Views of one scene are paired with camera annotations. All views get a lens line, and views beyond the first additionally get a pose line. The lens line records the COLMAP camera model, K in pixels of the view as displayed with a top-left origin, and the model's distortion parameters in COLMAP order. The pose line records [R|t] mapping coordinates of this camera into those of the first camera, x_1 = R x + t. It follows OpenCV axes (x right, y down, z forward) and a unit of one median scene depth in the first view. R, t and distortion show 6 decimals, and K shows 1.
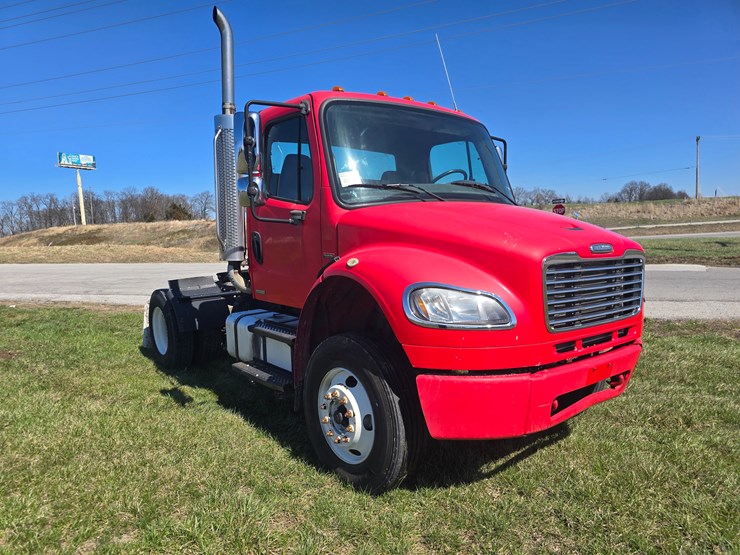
lens RADIAL K [[490.4, 0, 365.6], [0, 490.4, 276.7], [0, 0, 1]] dist [0.049569, -0.047276]
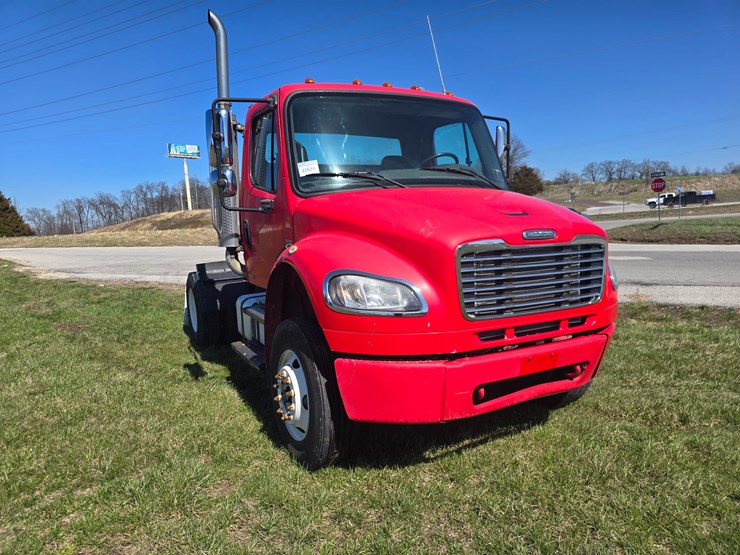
lens RADIAL K [[493.8, 0, 367.1], [0, 493.8, 266.3], [0, 0, 1]] dist [0.042784, -0.048499]
pose [[0.984549, 0.001702, -0.175098, 0.258646], [0.001359, 0.999848, 0.017357, -0.009881], [0.175101, -0.017327, 0.984398, -0.011234]]
